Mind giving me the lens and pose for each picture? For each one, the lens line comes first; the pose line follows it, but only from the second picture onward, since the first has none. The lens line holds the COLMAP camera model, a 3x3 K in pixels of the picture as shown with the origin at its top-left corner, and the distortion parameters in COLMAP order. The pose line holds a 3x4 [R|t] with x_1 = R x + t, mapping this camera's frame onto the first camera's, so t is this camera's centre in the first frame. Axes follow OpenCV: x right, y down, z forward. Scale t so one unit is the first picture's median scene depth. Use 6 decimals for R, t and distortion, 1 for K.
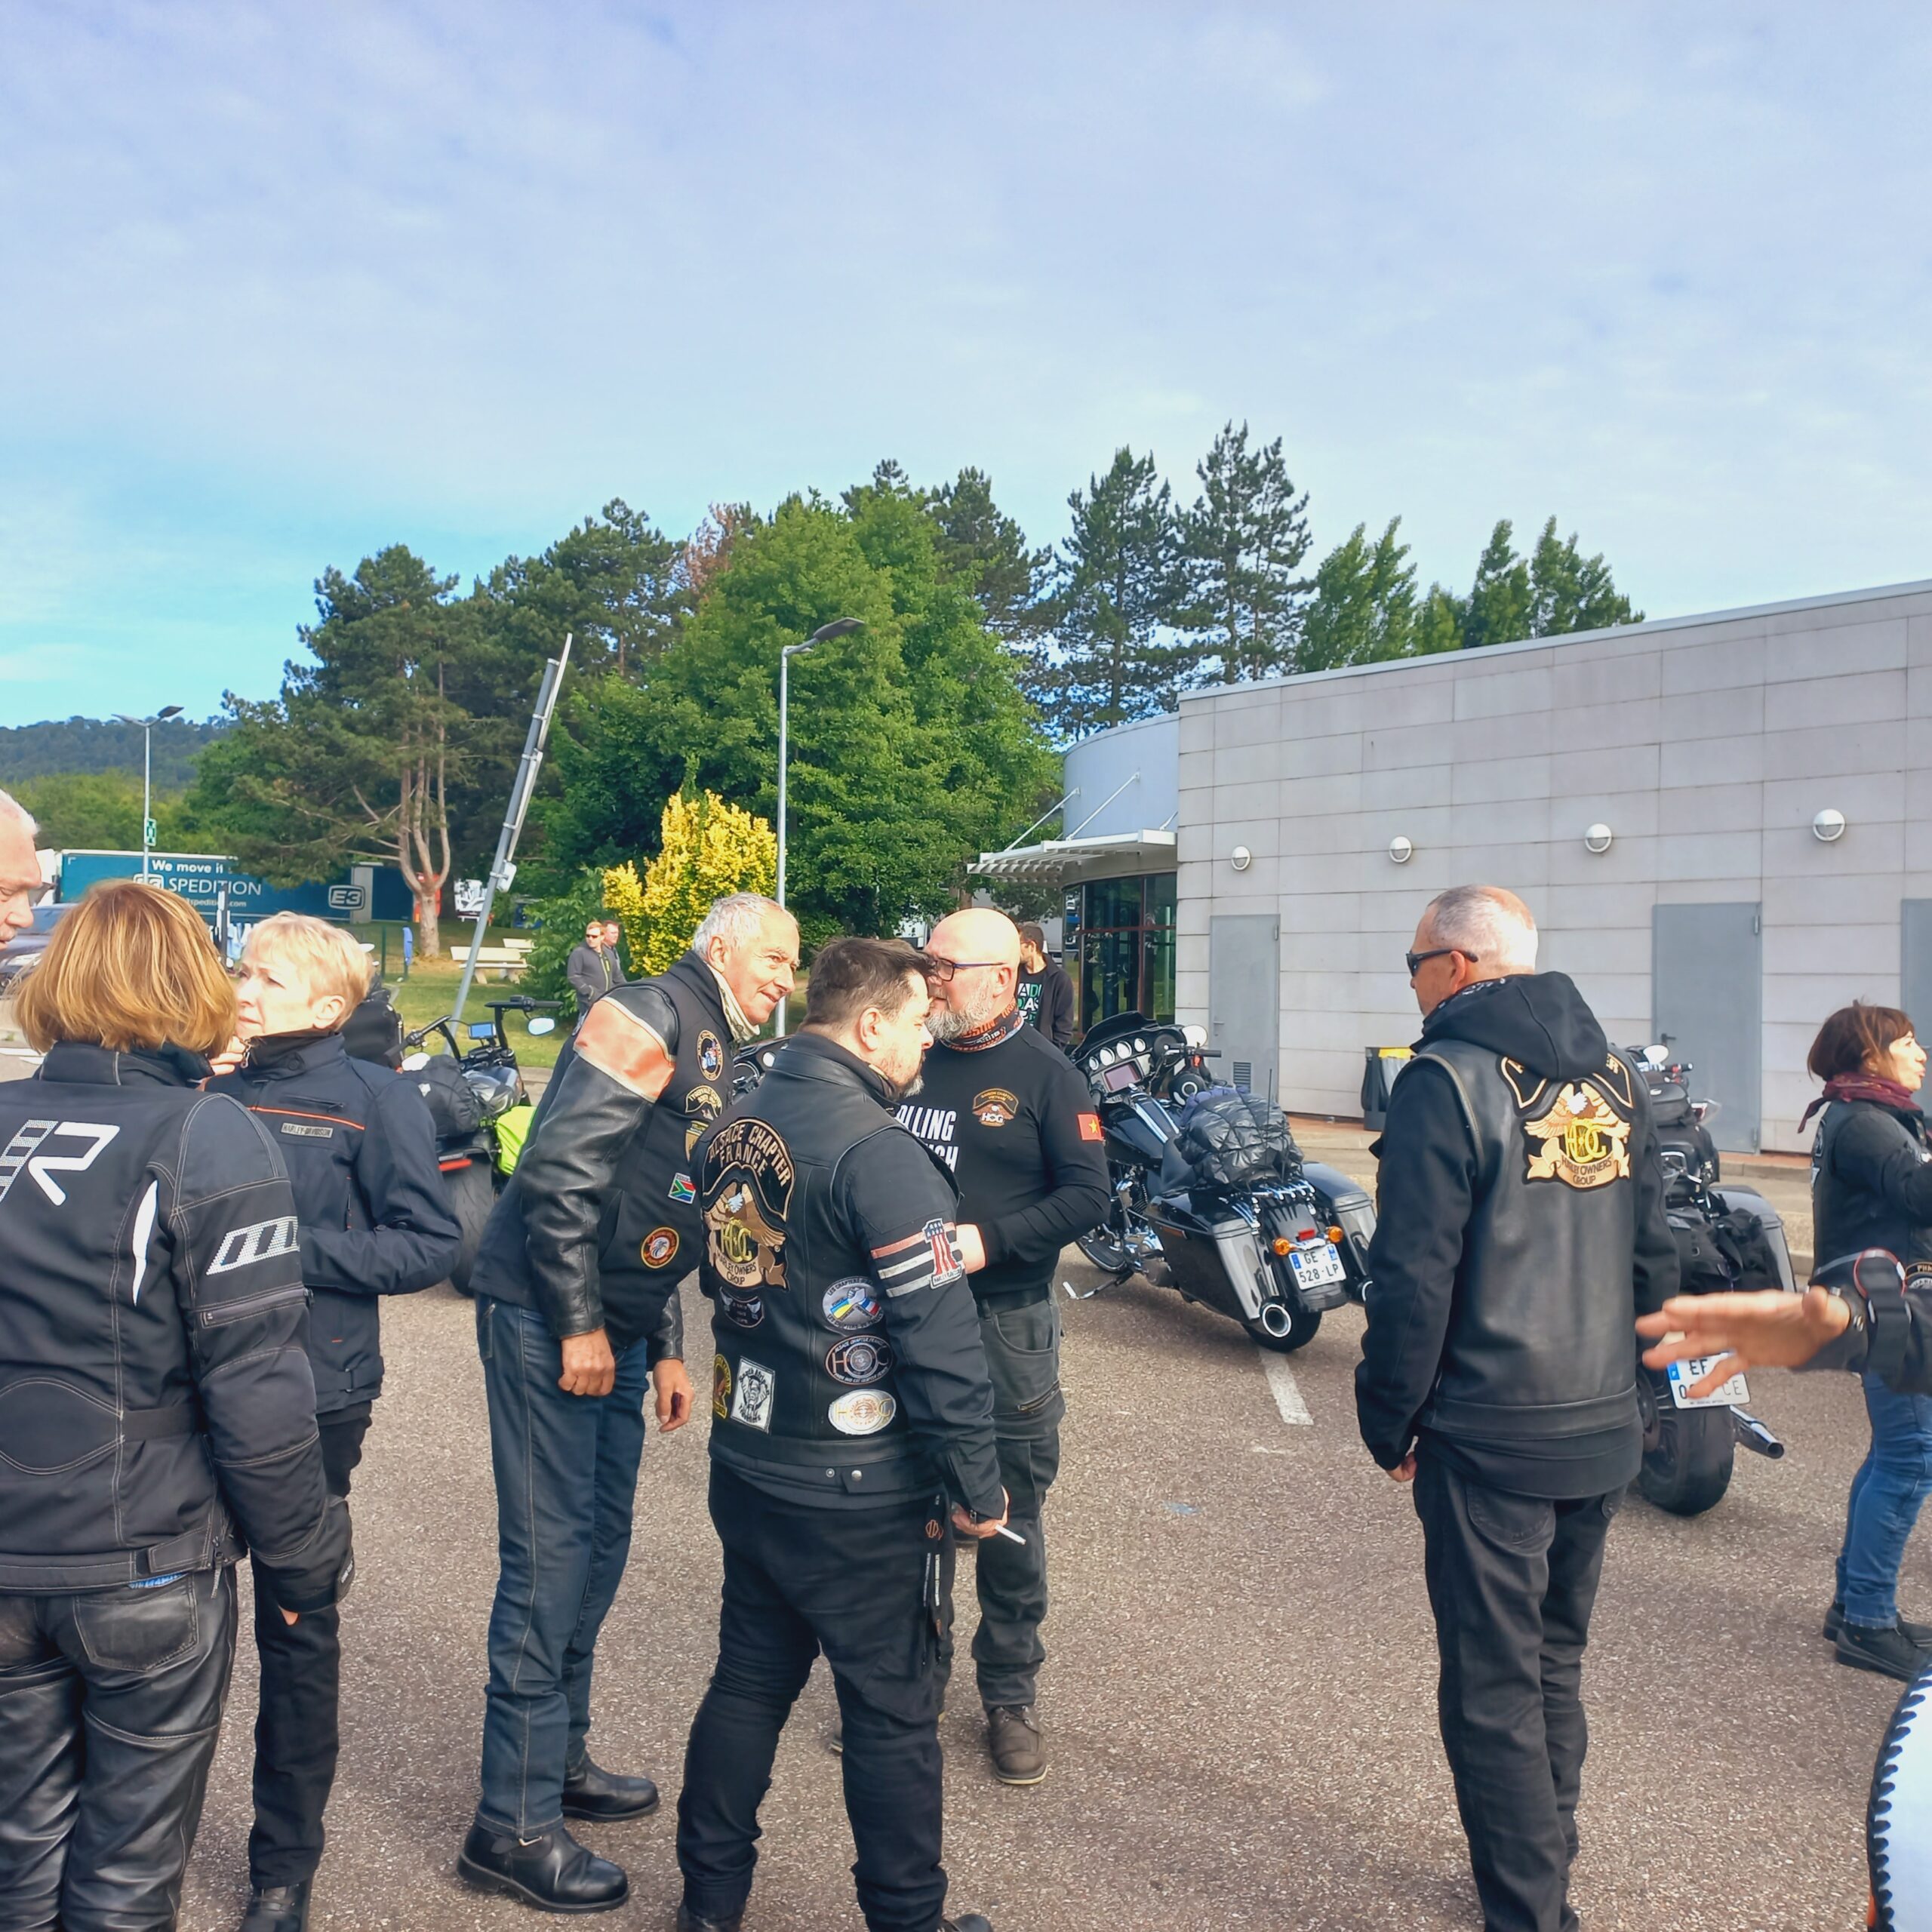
lens RADIAL K [[1887.6, 0, 966.0], [0, 1887.6, 966.0], [0, 0, 1]] dist [0.163862, -0.371099]
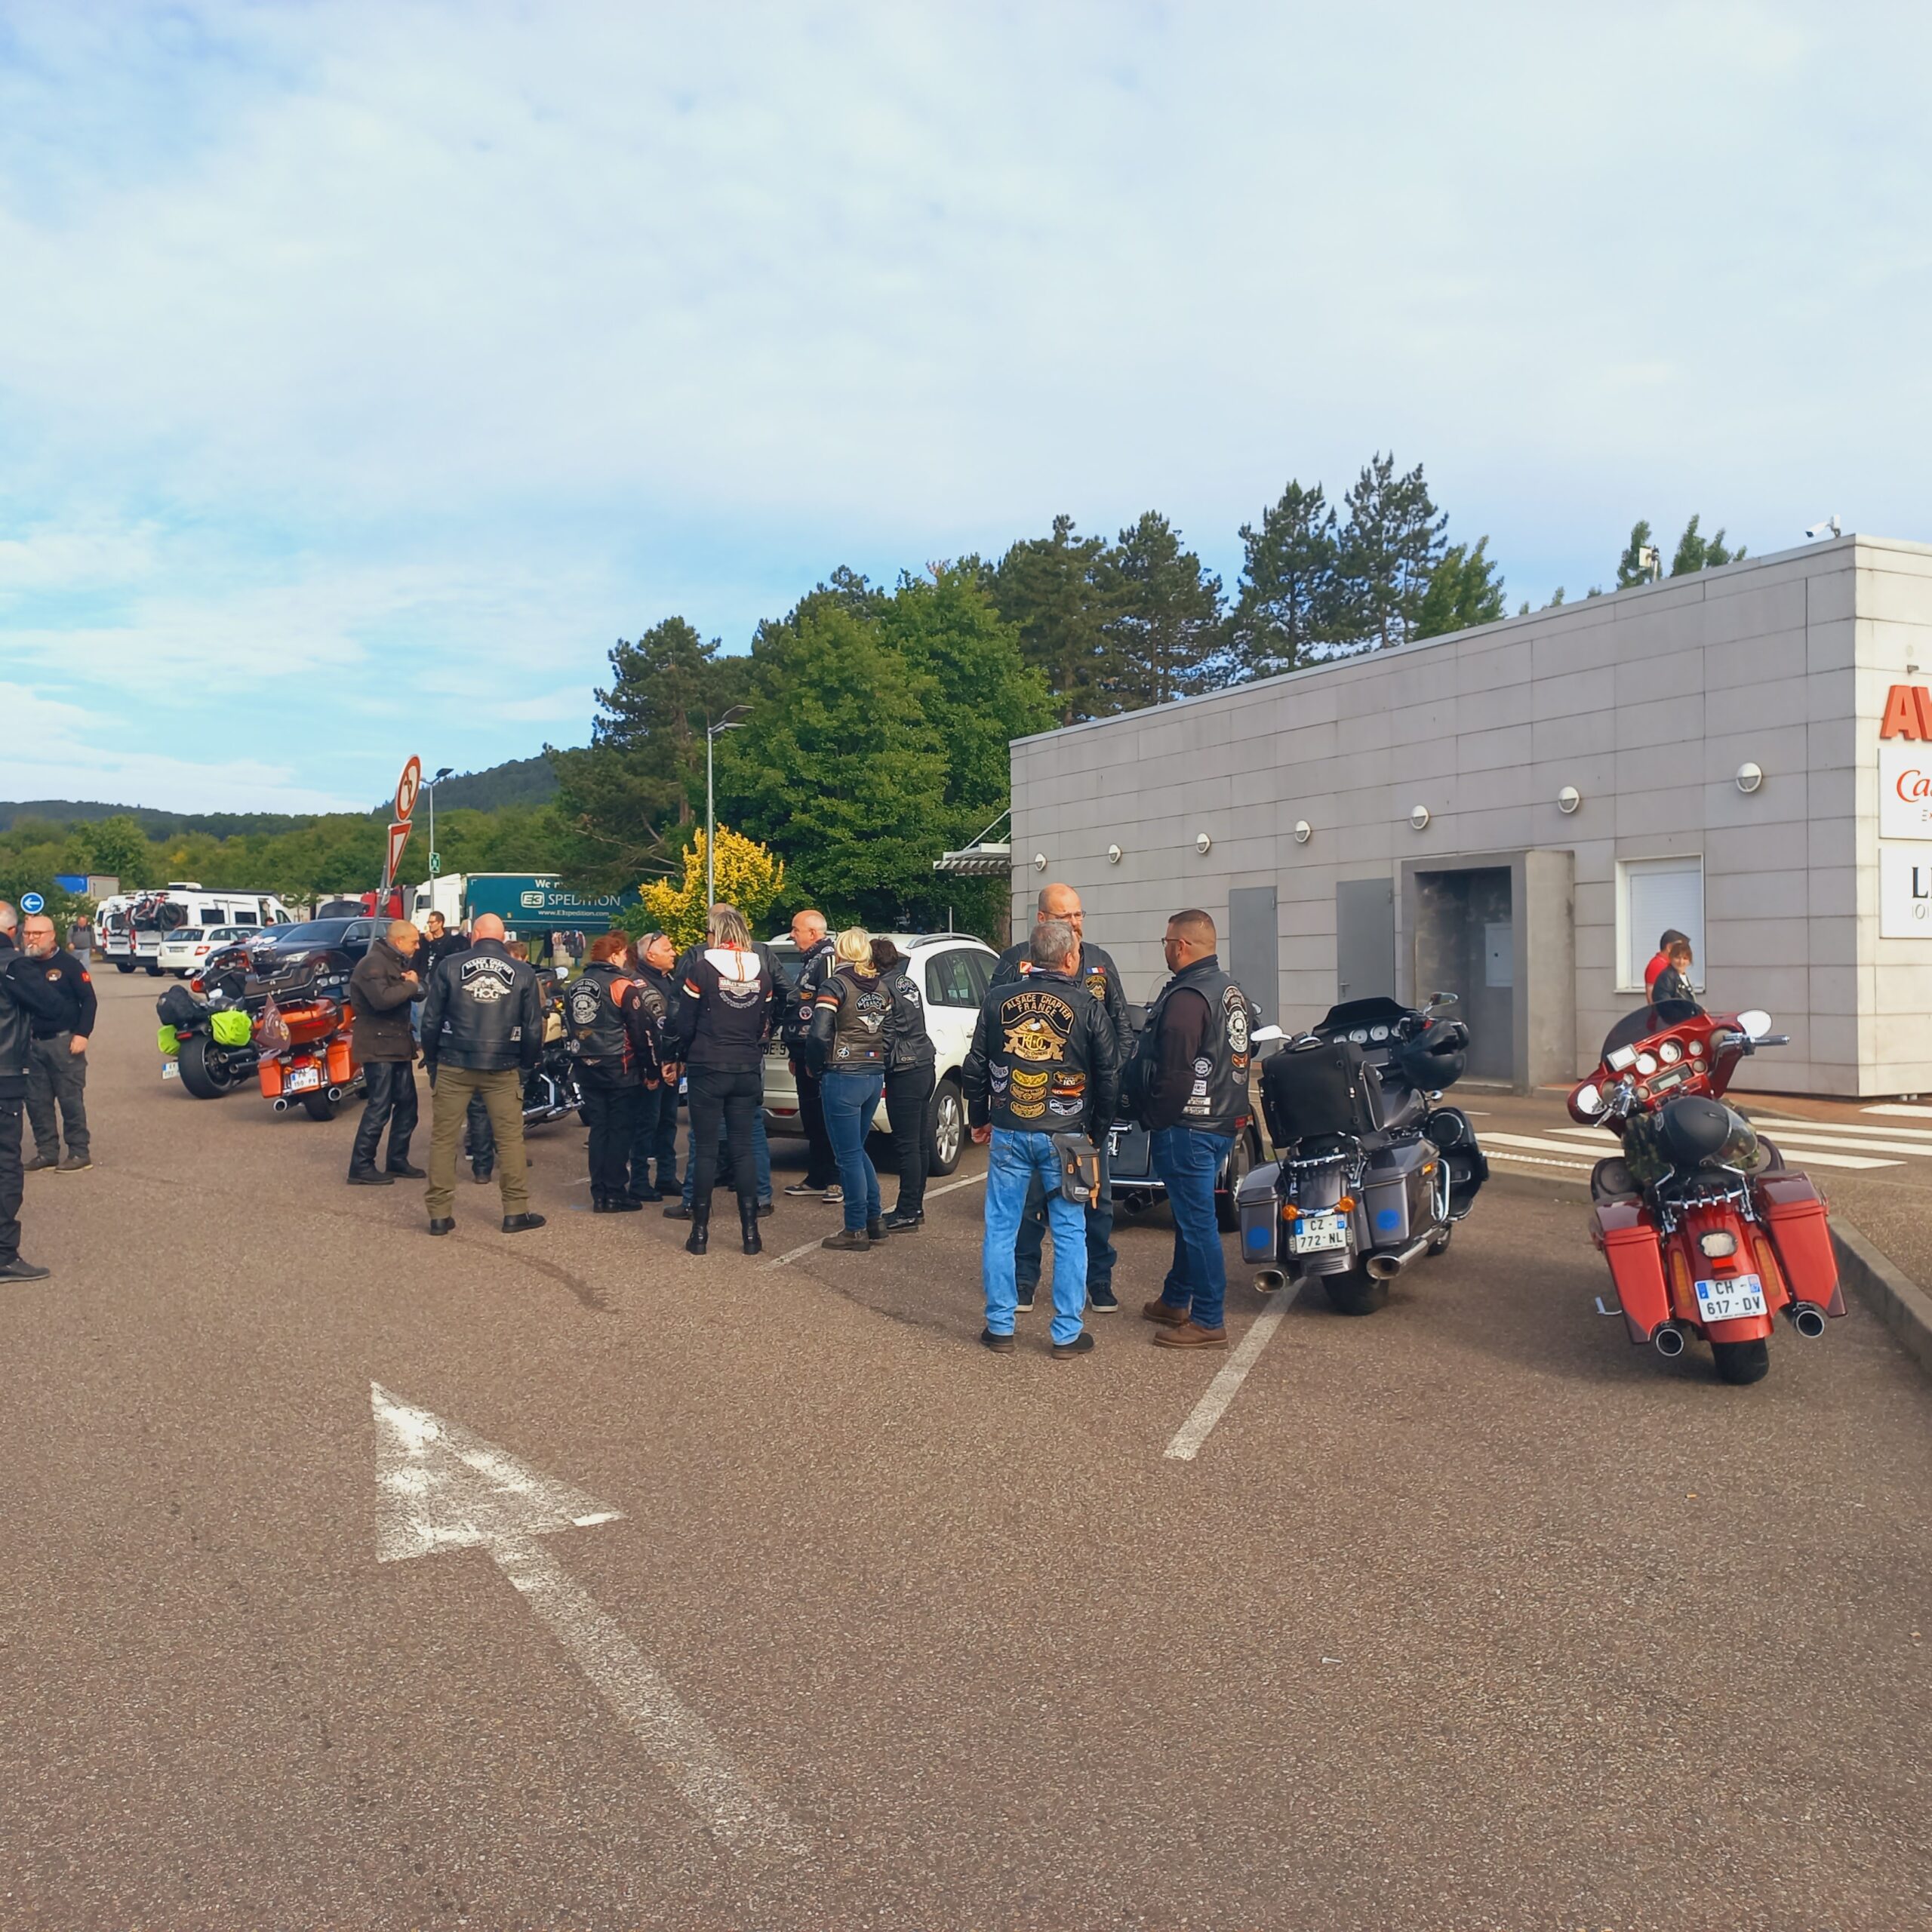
lens RADIAL K [[1887.6, 0, 966.0], [0, 1887.6, 966.0], [0, 0, 1]] dist [0.163862, -0.371099]
pose [[0.971188, -0.020789, -0.237407, 0.165344], [0.021400, 0.999771, -0.000002, 0.006640], [0.237352, -0.005079, 0.971410, -0.132737]]
